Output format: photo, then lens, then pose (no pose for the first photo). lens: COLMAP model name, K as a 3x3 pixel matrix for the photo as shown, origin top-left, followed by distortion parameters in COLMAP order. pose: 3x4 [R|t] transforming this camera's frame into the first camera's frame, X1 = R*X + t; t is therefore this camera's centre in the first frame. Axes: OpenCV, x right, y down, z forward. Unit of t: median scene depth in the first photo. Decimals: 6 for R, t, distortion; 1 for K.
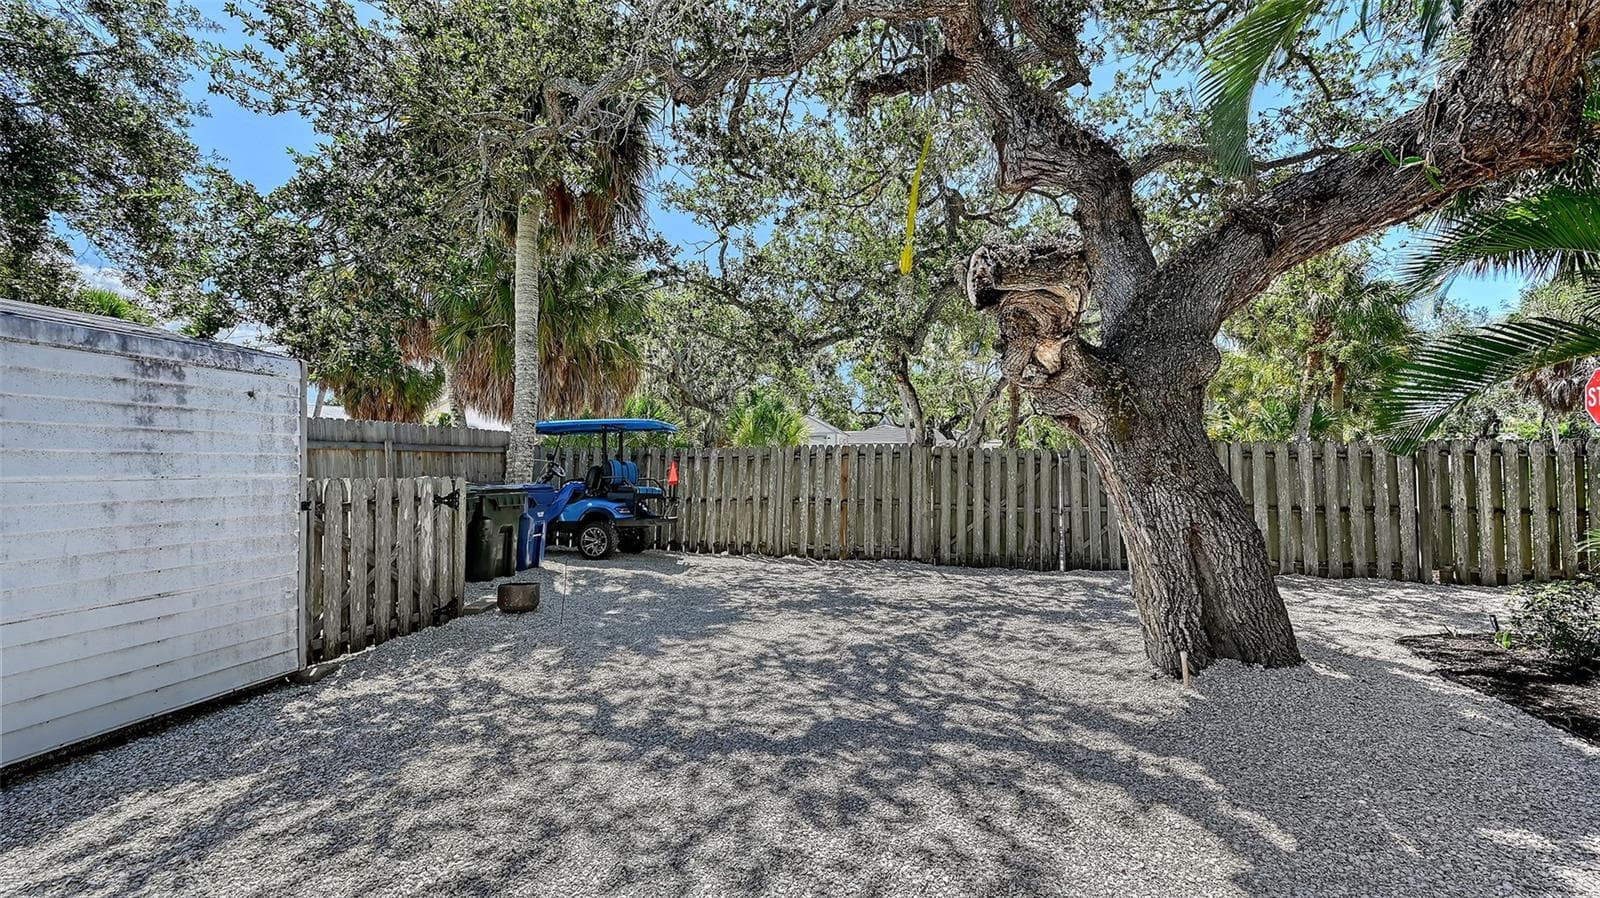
lens RADIAL K [[637.7, 0, 780.0], [0, 637.7, 447.6], [0, 0, 1]] dist [-0.000721, 0.000068]
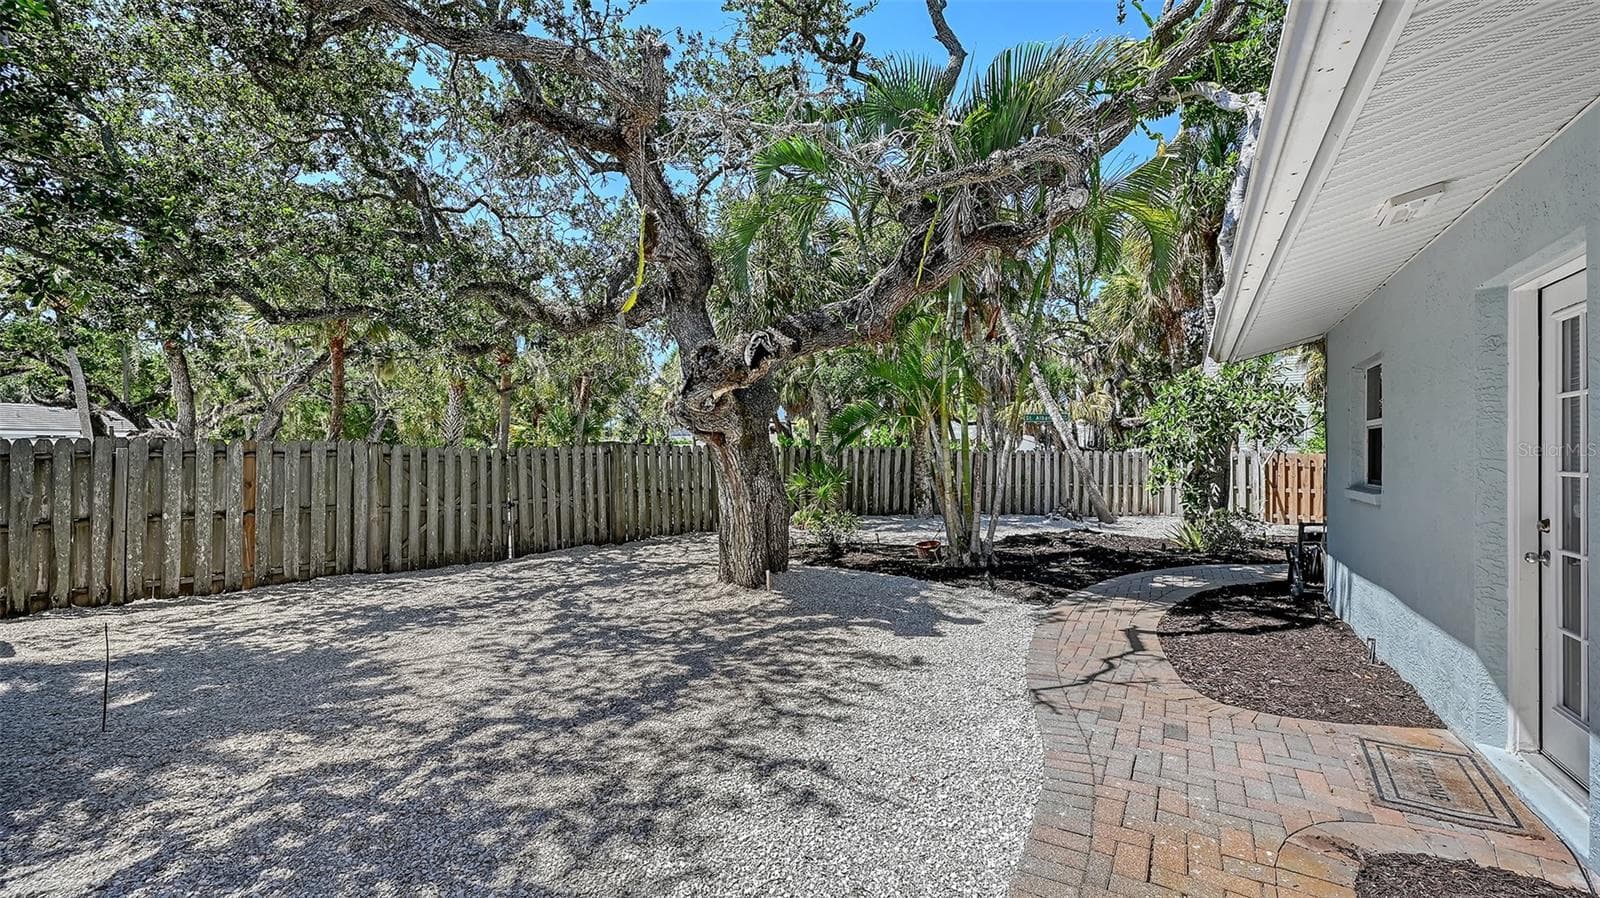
lens RADIAL K [[651.8, 0, 803.4], [0, 651.8, 450.1], [0, 0, 1]] dist [0.008638, 0.000161]
pose [[0.401277, 0.008249, 0.915920, -0.925200], [-0.019305, 0.999814, -0.000547, -0.010534], [-0.915753, -0.017462, 0.401361, 0.183660]]
